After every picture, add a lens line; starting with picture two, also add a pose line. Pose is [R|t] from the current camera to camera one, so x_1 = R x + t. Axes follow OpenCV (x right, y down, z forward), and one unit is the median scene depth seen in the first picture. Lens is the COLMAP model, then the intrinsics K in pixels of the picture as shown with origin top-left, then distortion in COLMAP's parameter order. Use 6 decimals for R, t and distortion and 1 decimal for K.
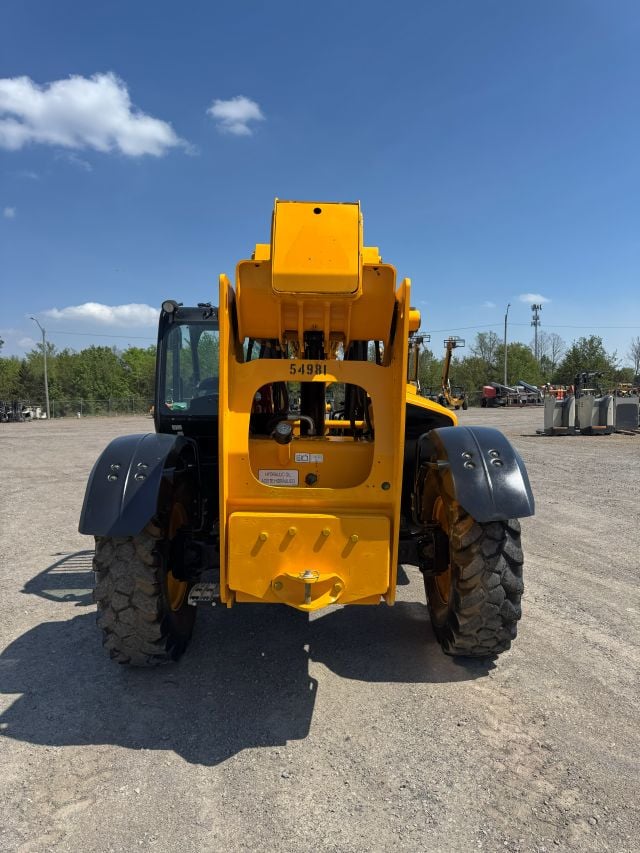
lens RADIAL K [[611.6, 0, 322.8], [0, 611.6, 417.9], [0, 0, 1]] dist [0.018767, -0.022133]
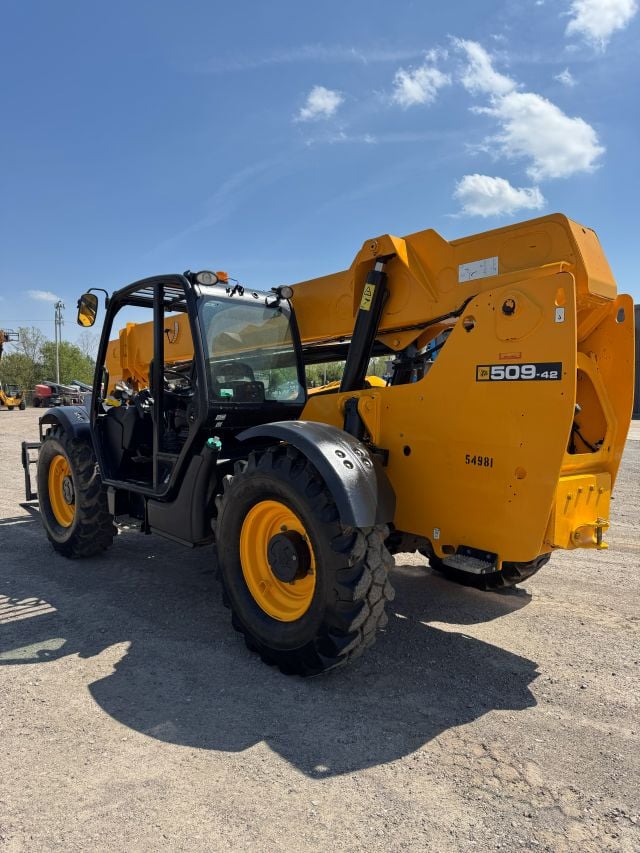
lens RADIAL K [[611.6, 0, 315.8], [0, 611.6, 397.7], [0, 0, 1]] dist [0.018767, -0.022133]
pose [[0.730187, 0.001939, 0.683245, -0.653196], [0.021313, 0.999445, -0.025614, 0.011452], [-0.682915, 0.033265, 0.729740, 0.225881]]
